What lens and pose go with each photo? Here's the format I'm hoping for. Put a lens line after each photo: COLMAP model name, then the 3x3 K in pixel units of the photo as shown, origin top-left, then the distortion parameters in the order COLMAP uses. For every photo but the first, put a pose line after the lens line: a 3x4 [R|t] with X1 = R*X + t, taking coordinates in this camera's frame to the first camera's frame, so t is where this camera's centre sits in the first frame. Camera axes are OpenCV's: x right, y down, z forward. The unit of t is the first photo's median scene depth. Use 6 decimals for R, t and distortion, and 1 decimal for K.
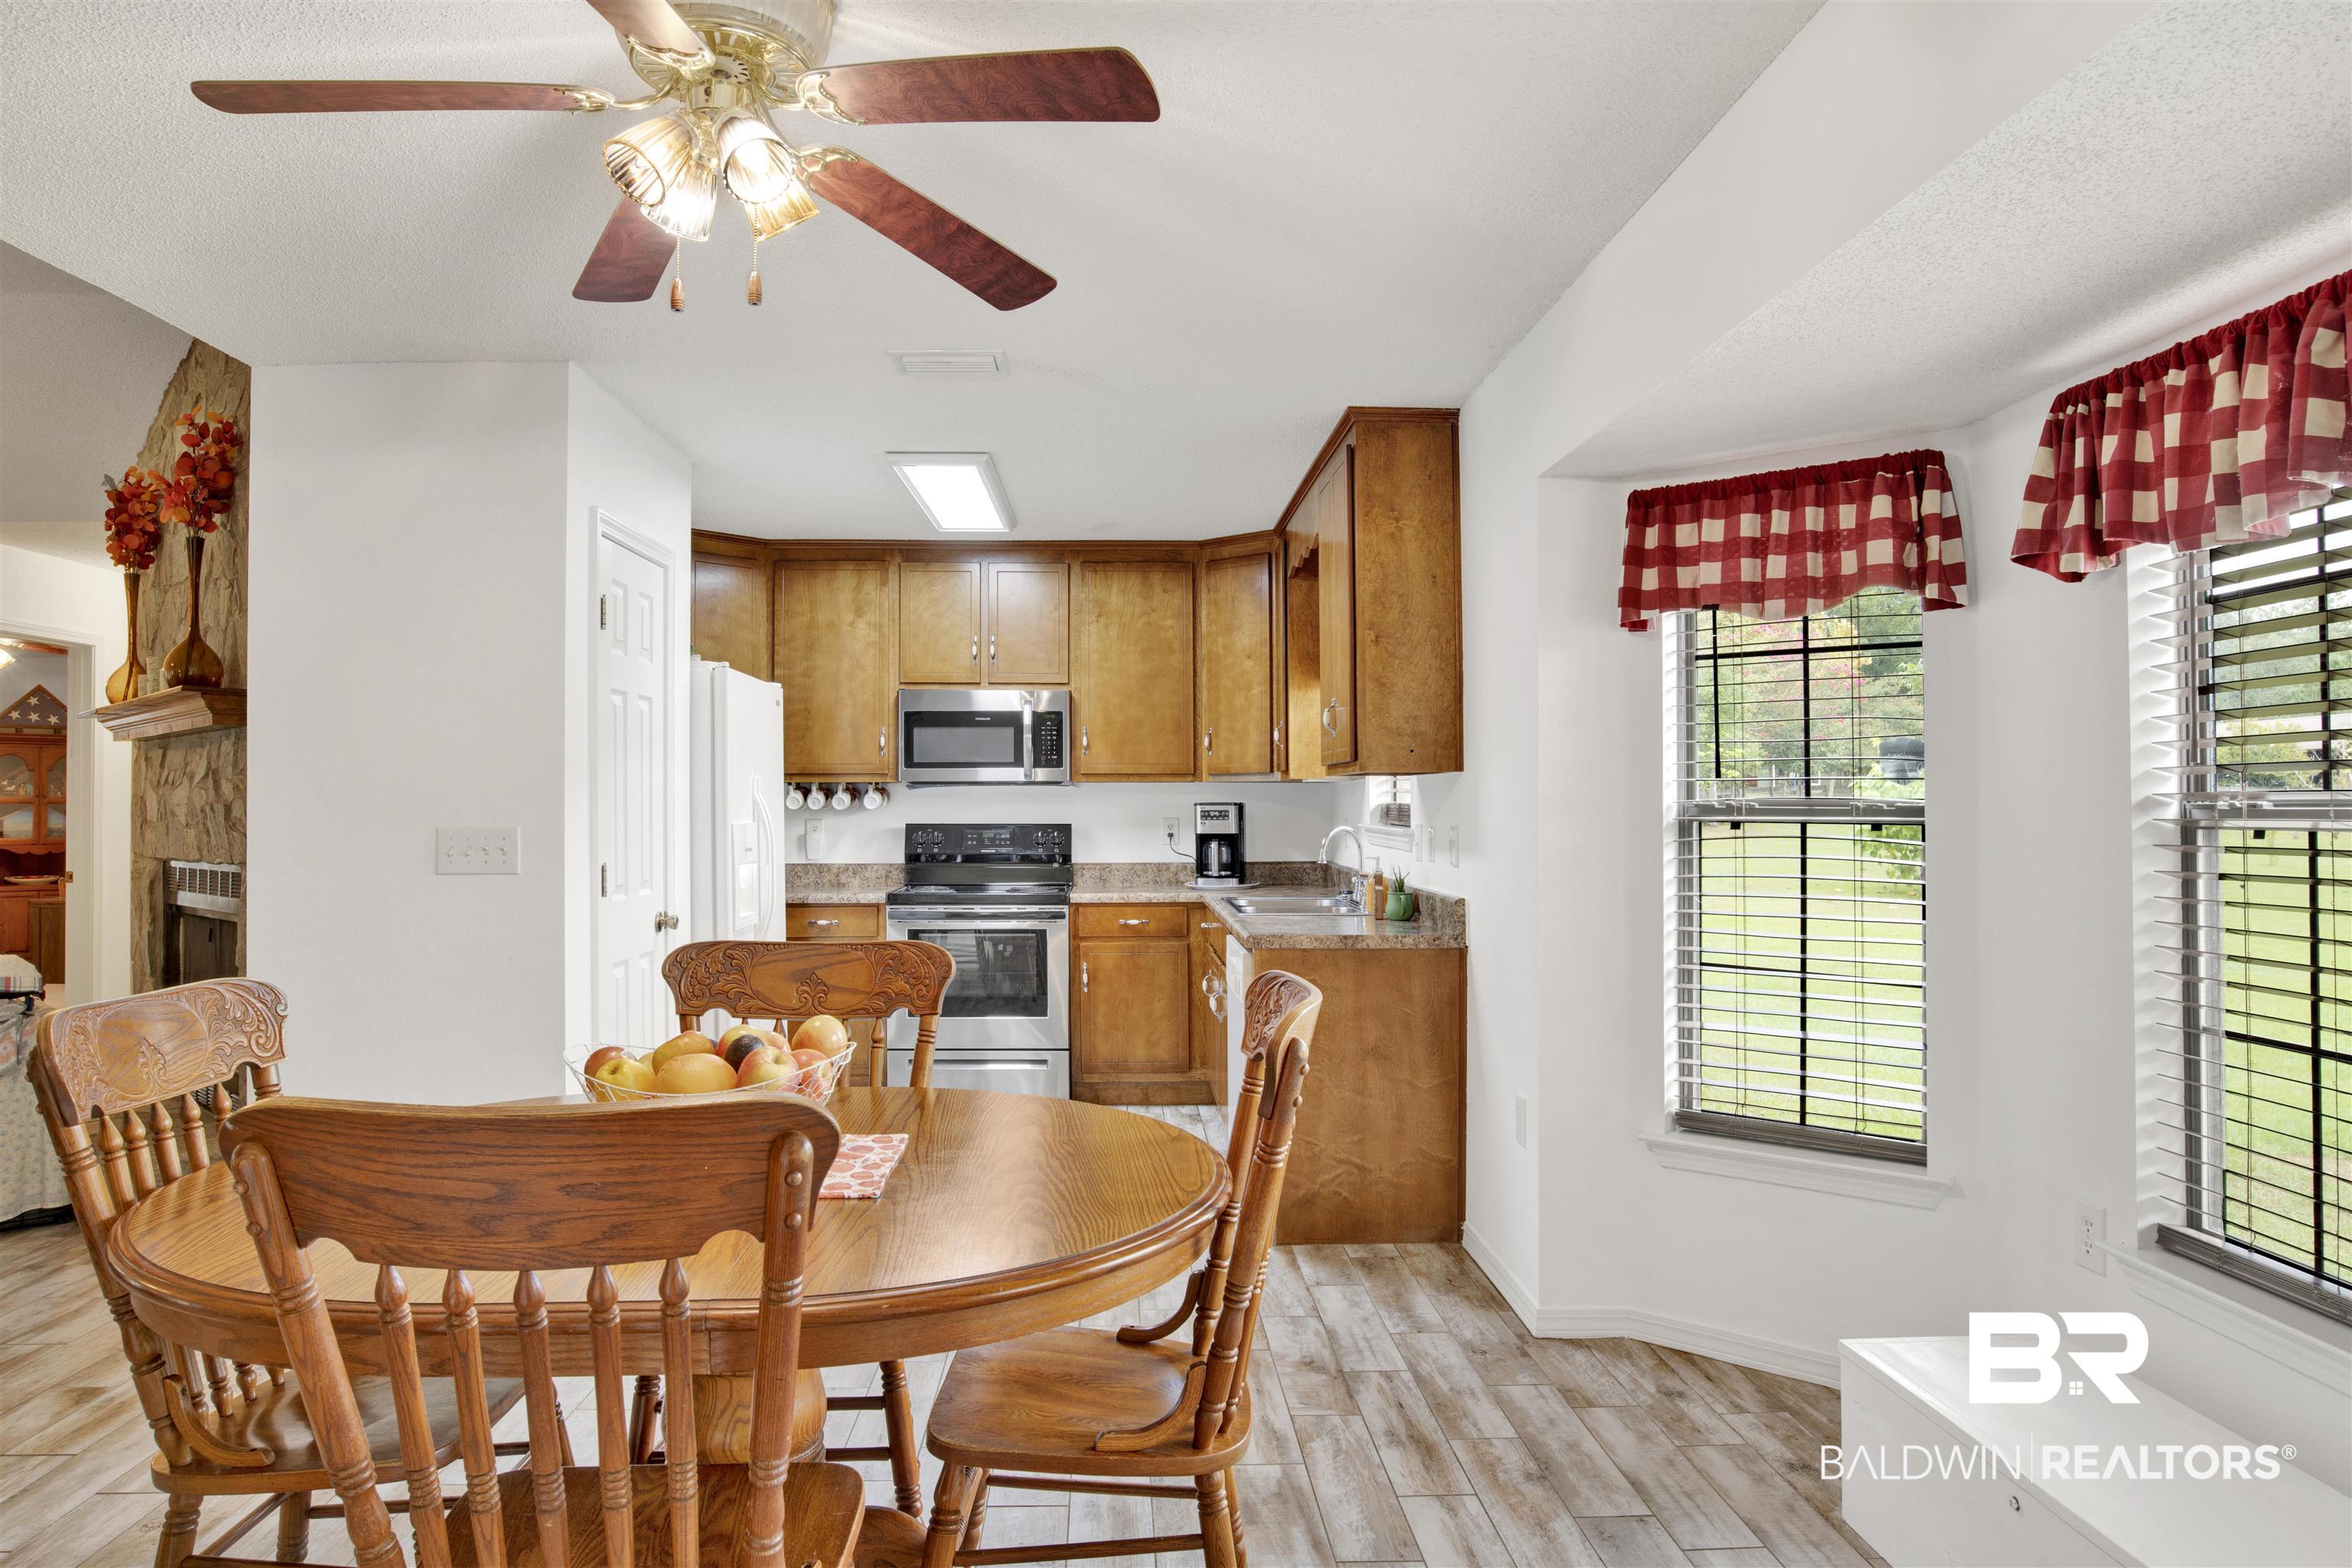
lens RADIAL K [[1475.4, 0, 1191.1], [0, 1475.4, 791.2], [0, 0, 1]] dist [-0.041794, 0.008747]
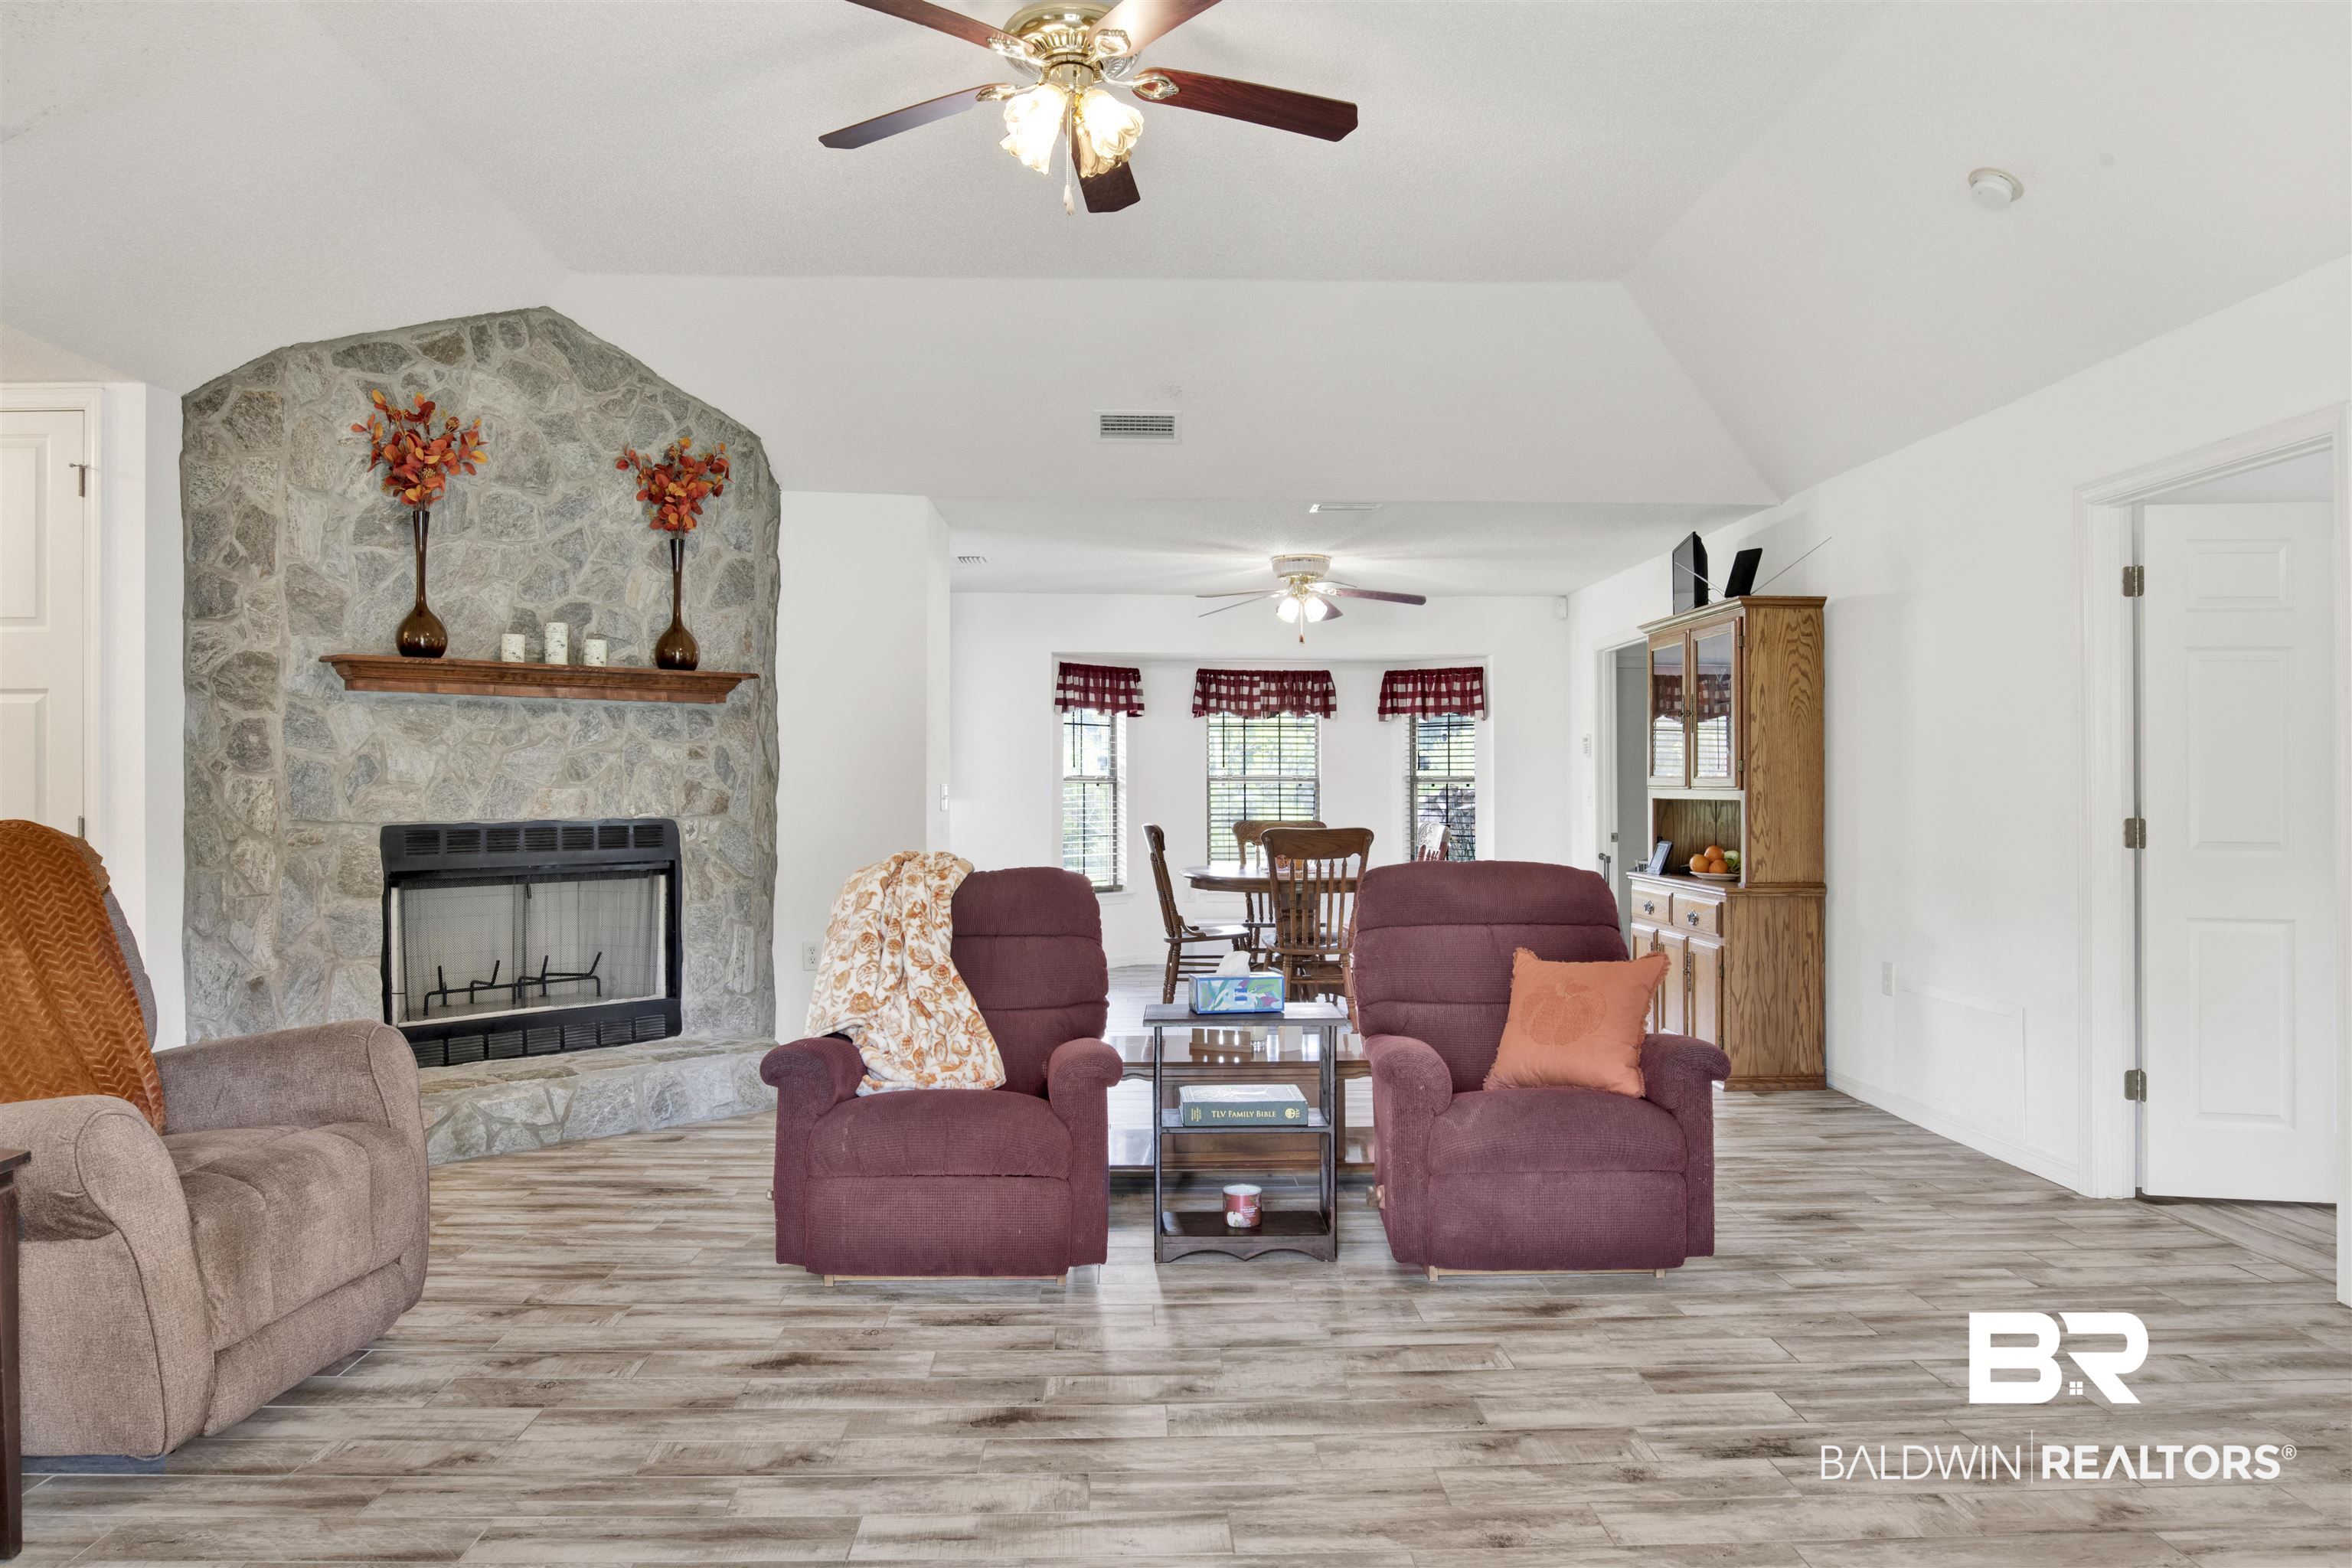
lens RADIAL K [[1551.6, 0, 1166.3], [0, 1551.6, 769.4], [0, 0, 1]] dist [-0.045885, 0.009056]
pose [[0.018826, 0.013527, 0.999731, -1.415239], [-0.013039, 0.999827, -0.013282, 0.017520], [-0.999738, -0.012786, 0.018999, 0.413633]]
